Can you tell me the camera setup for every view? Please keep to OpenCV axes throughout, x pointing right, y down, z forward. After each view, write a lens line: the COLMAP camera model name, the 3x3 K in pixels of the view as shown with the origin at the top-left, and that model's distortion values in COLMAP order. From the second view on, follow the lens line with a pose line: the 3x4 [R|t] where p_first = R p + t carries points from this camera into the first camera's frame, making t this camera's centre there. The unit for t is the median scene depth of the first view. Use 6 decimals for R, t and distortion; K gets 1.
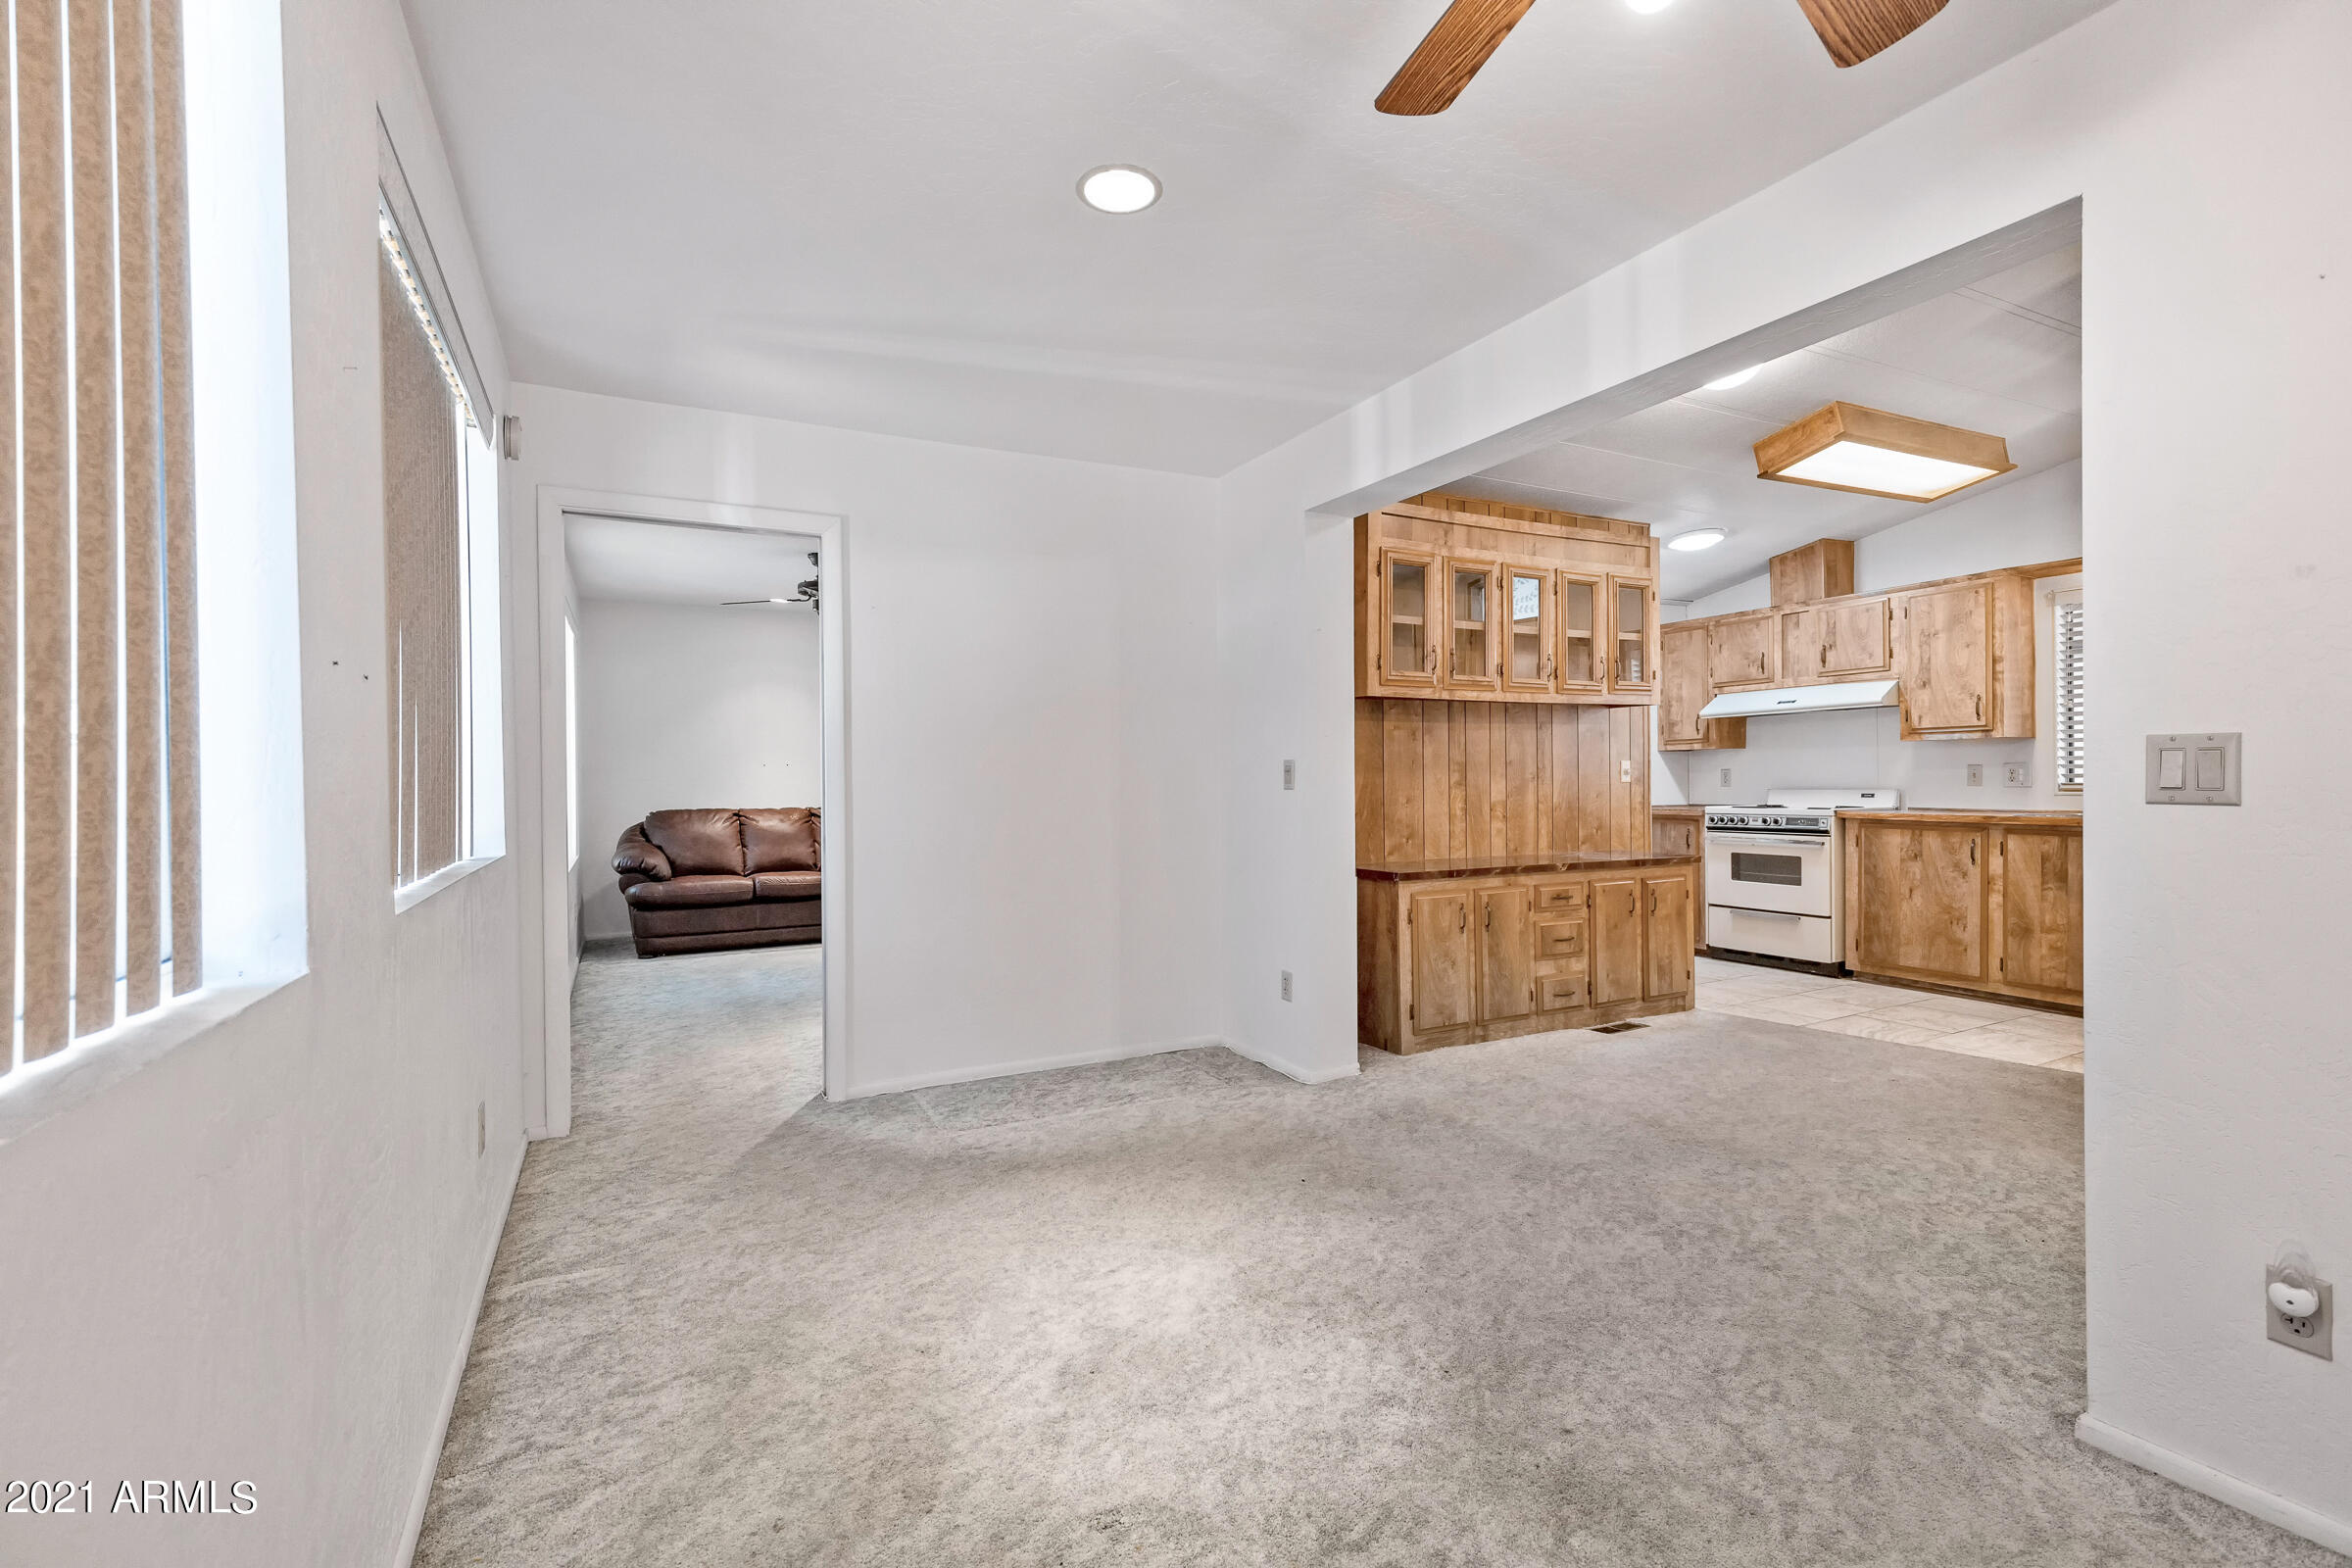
lens RADIAL K [[1067.5, 0, 1177.7], [0, 1067.5, 779.0], [0, 0, 1]] dist [0.013327, -0.000138]
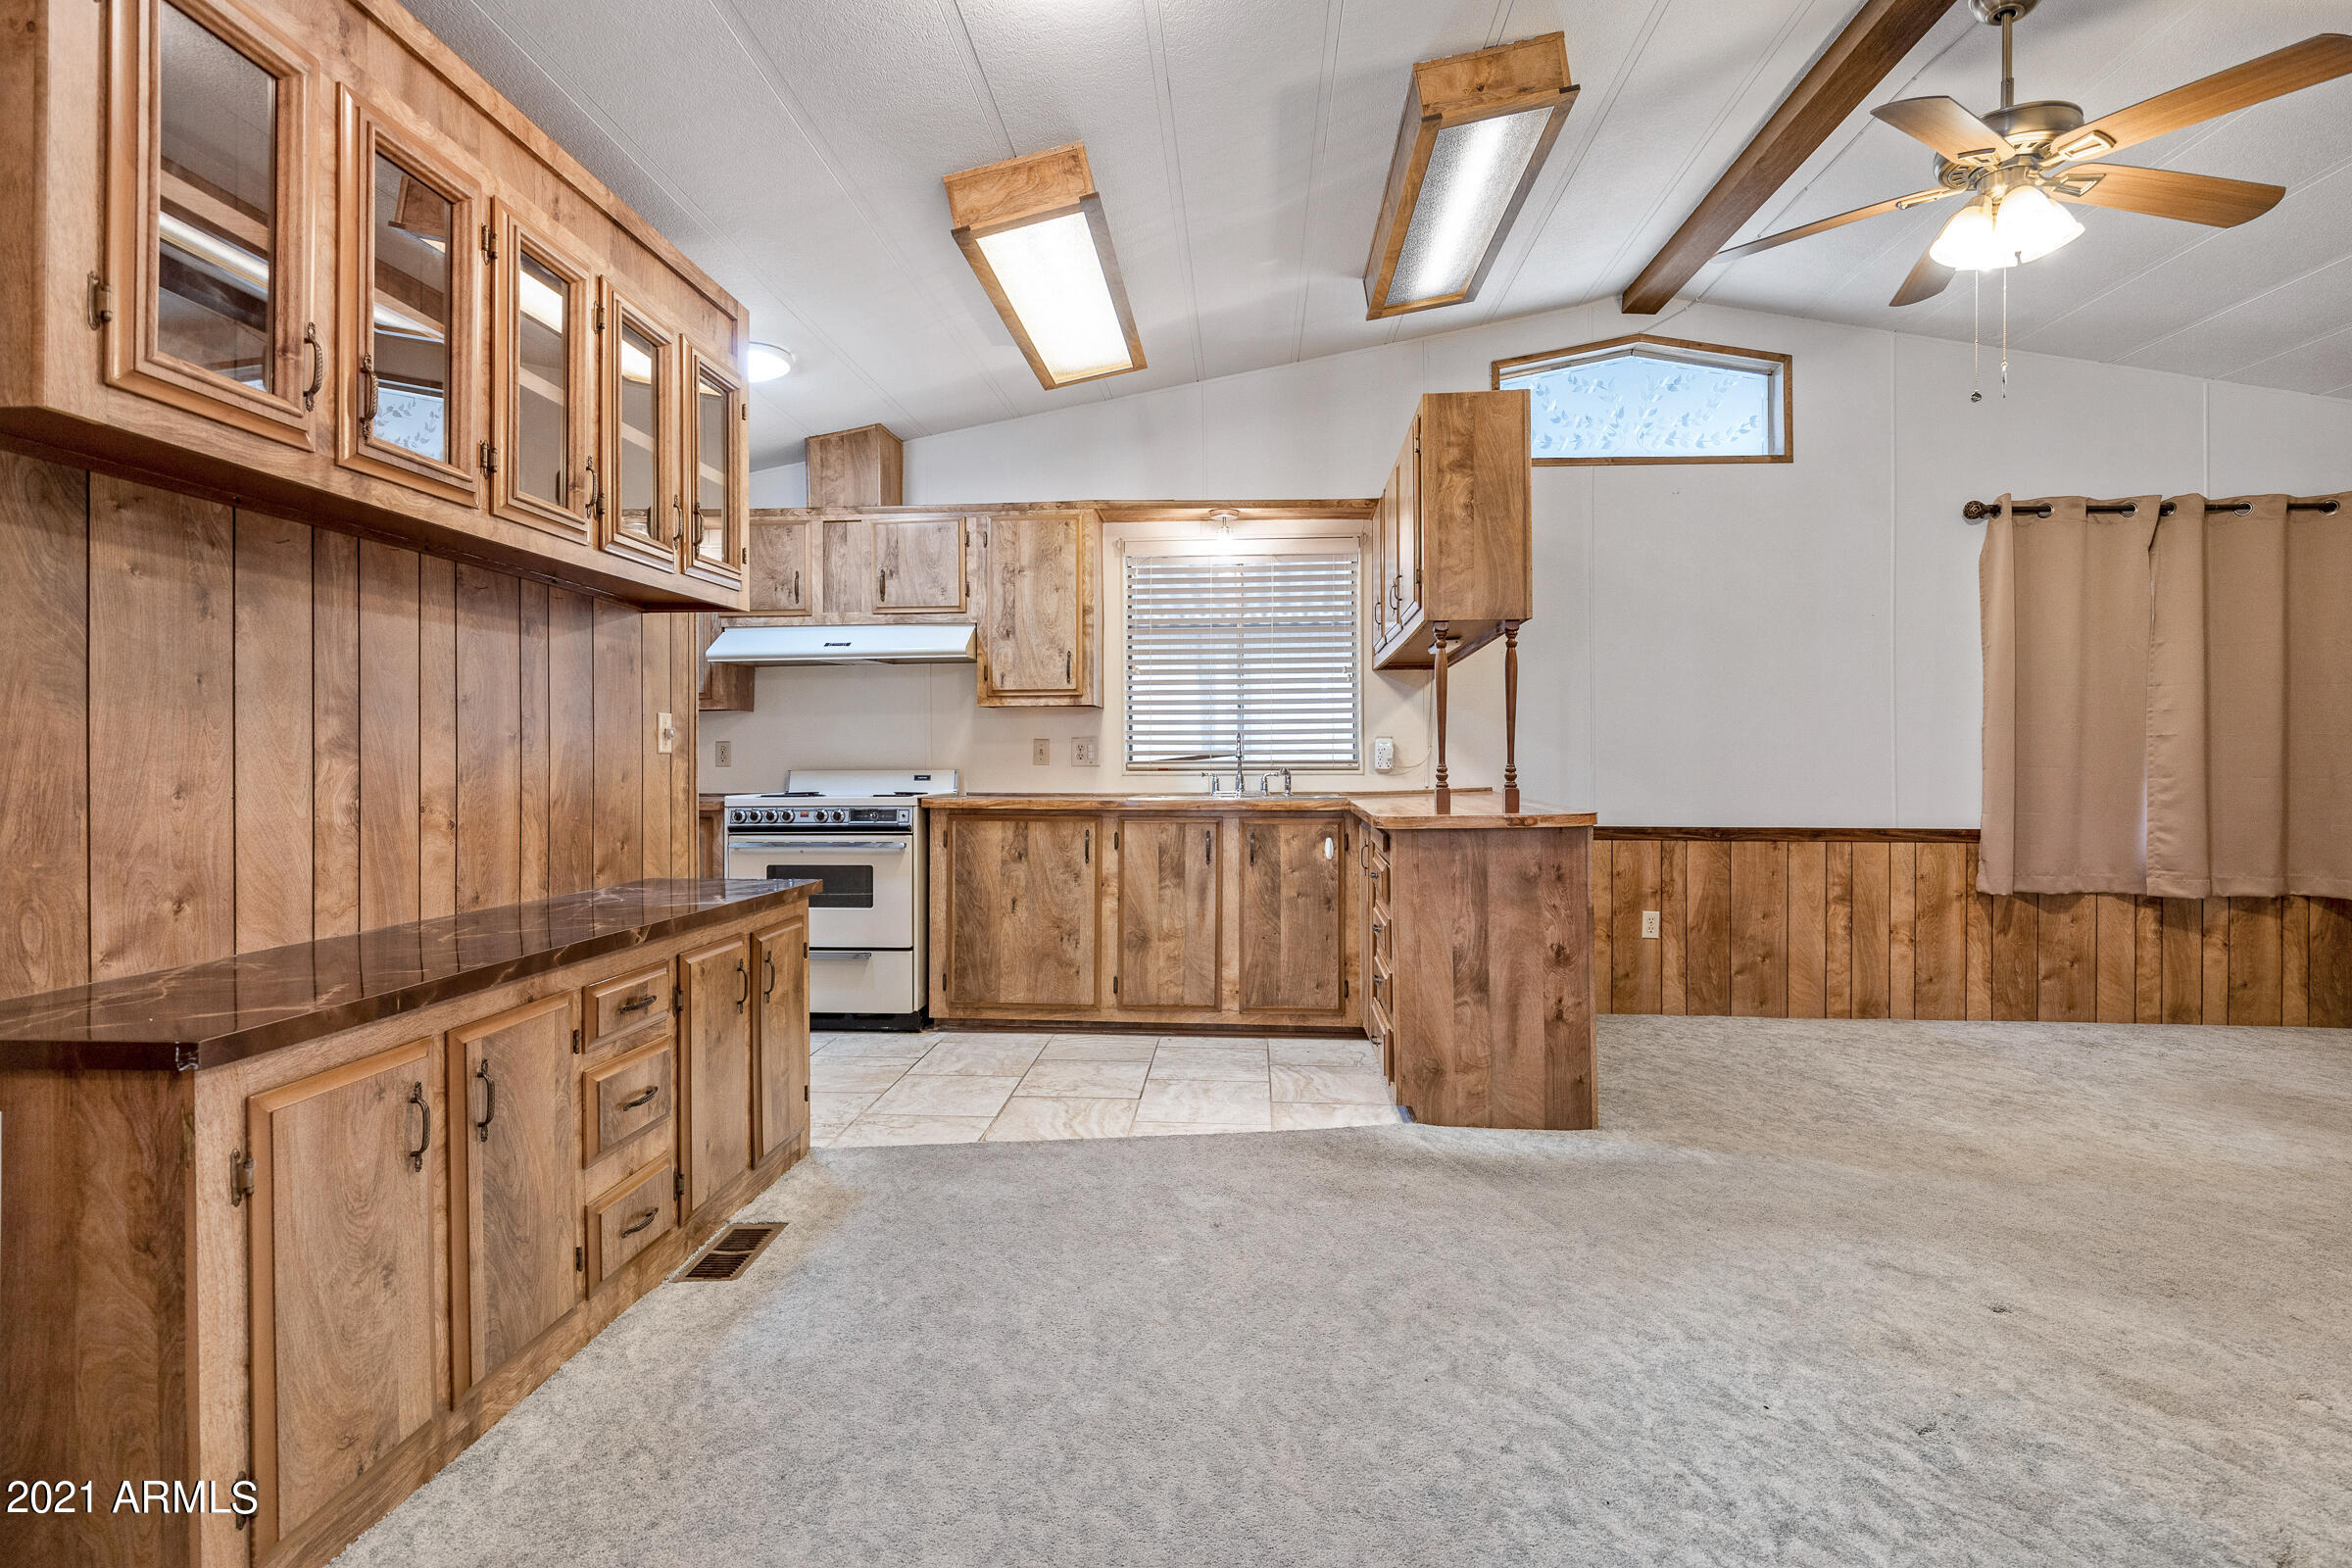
lens RADIAL K [[1119.8, 0, 1173.9], [0, 1119.8, 765.8], [0, 0, 1]] dist [0.000113, -0.000735]
pose [[0.524326, 0.006939, 0.851489, 0.080537], [-0.003568, 0.999976, -0.005952, 0.014200], [-0.851510, 0.000083, 0.524338, 0.561565]]
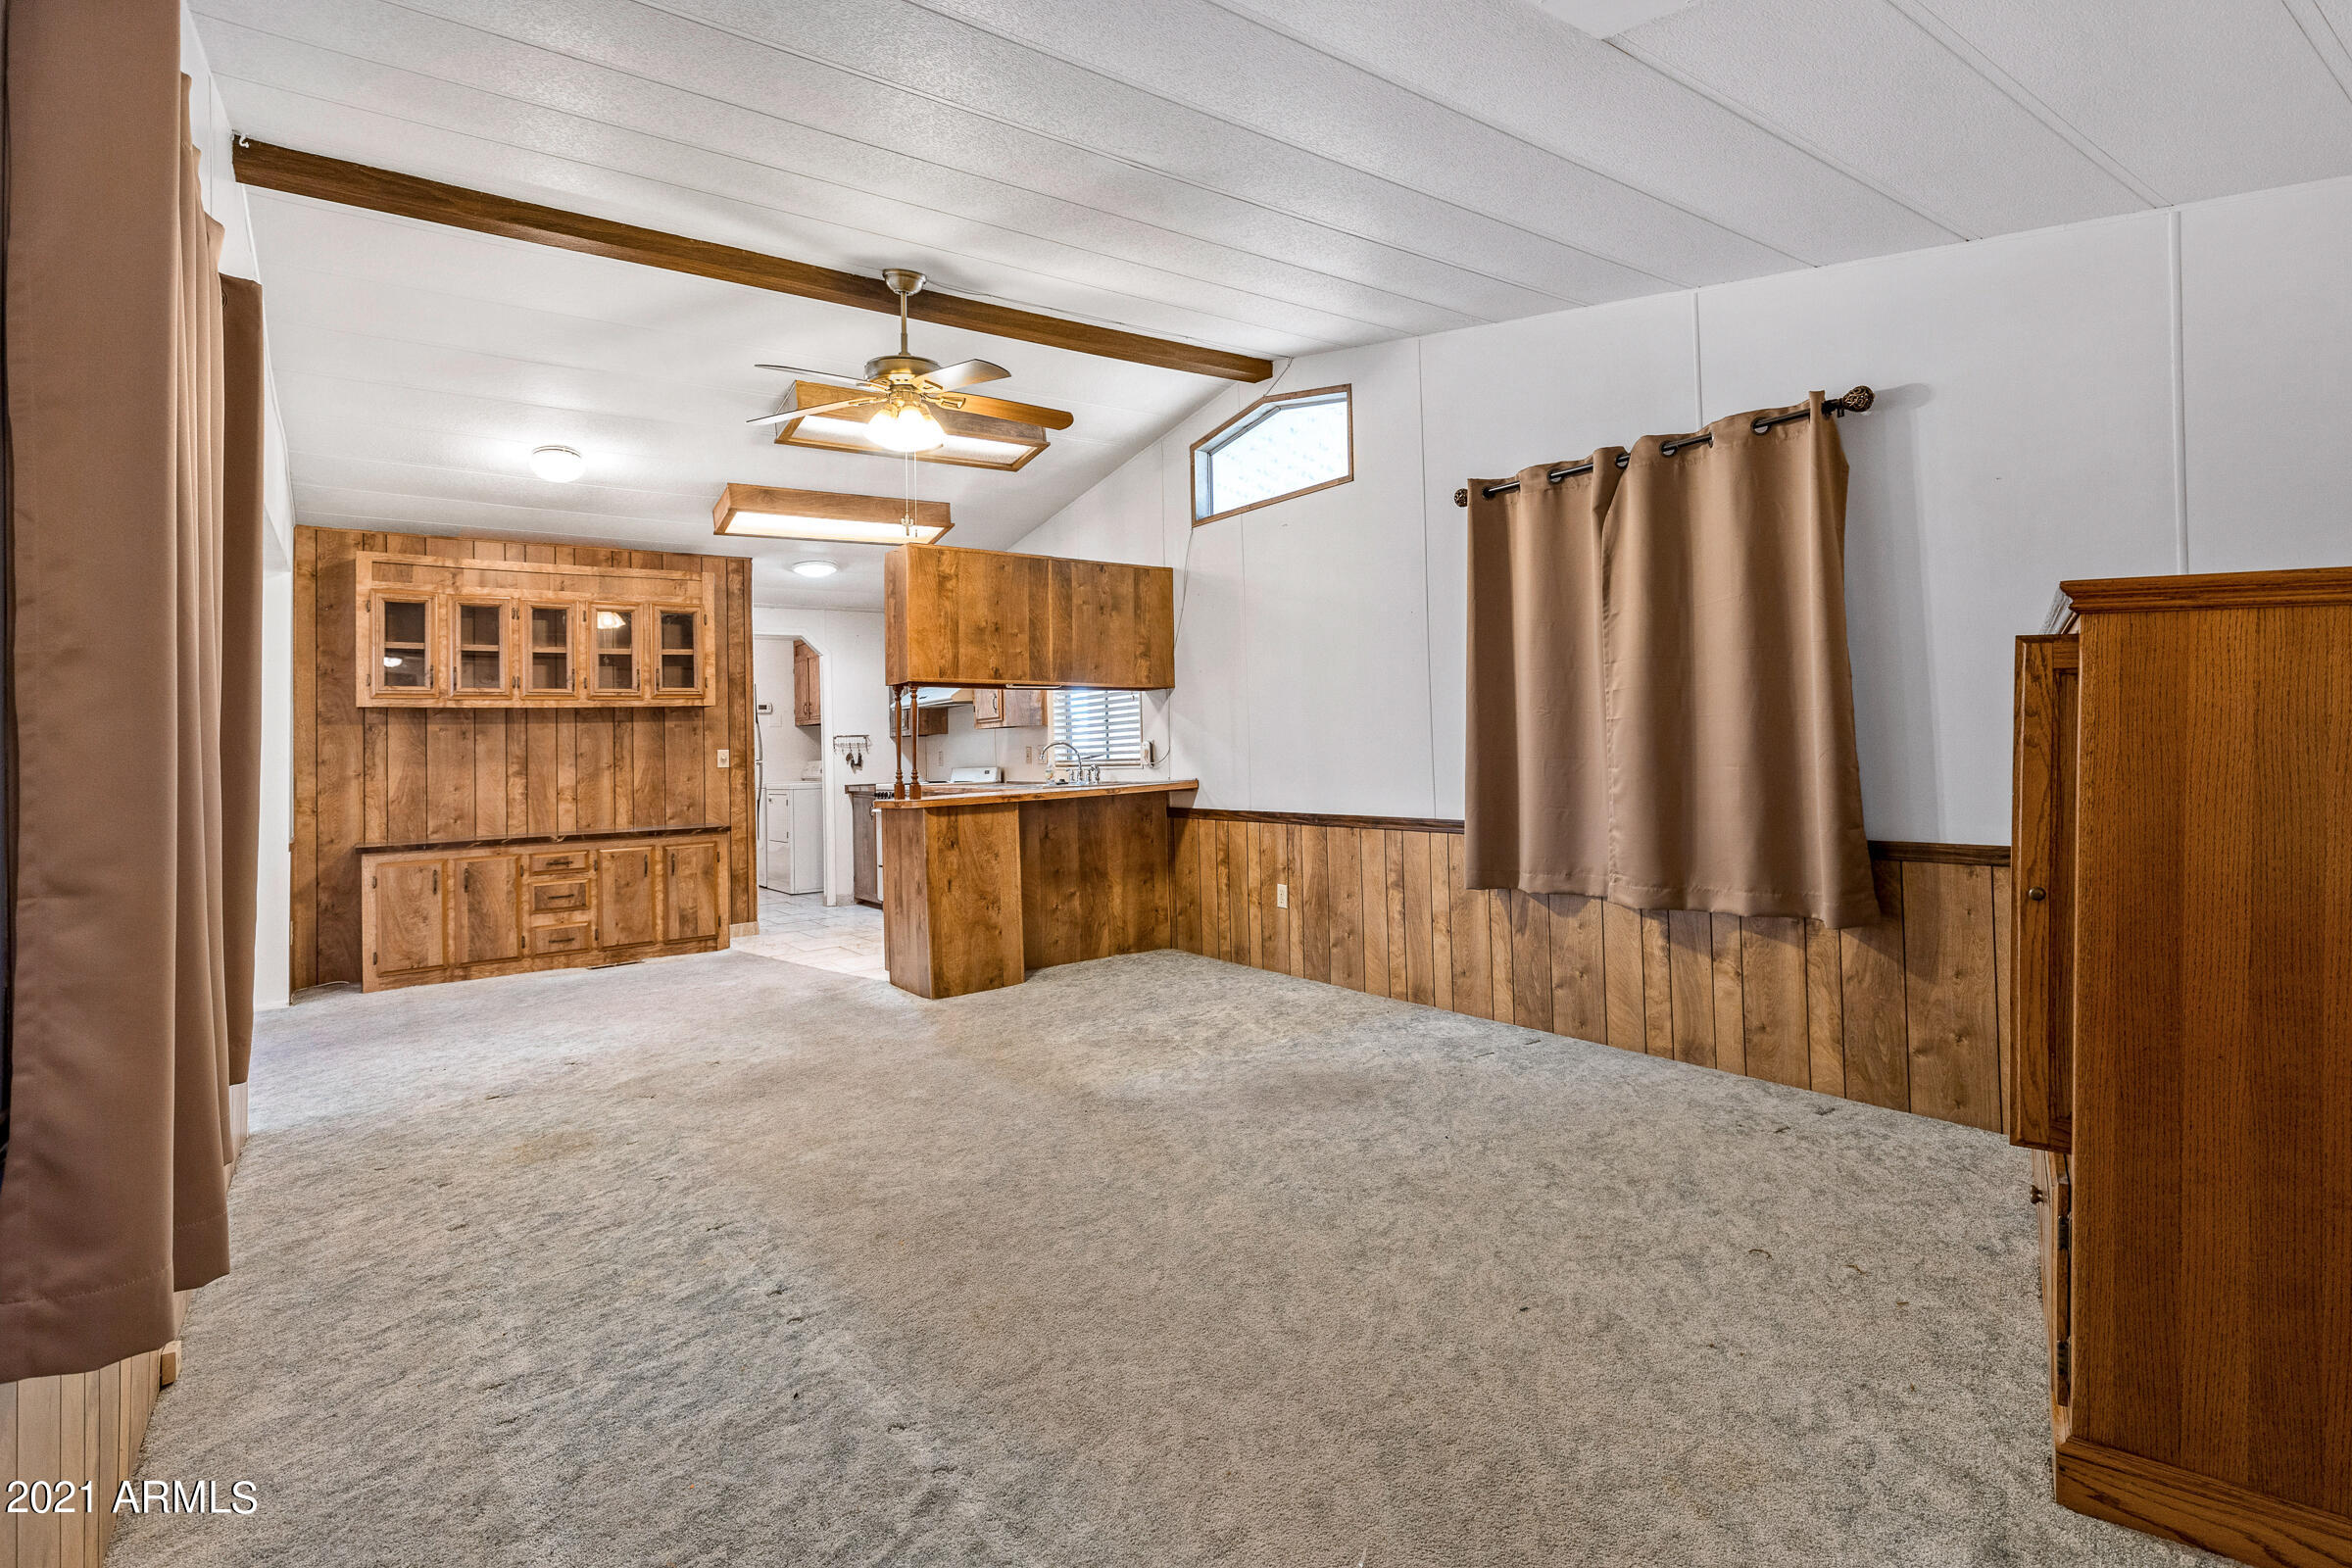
lens RADIAL K [[1140.0, 0, 1201.8], [0, 1140.0, 708.5], [0, 0, 1]] dist [-0.001638, -0.000524]
pose [[0.988395, -0.015997, 0.151058, 0.894420], [0.022064, 0.999012, -0.038569, -0.002516], [-0.150291, 0.041455, 0.987772, -0.440074]]
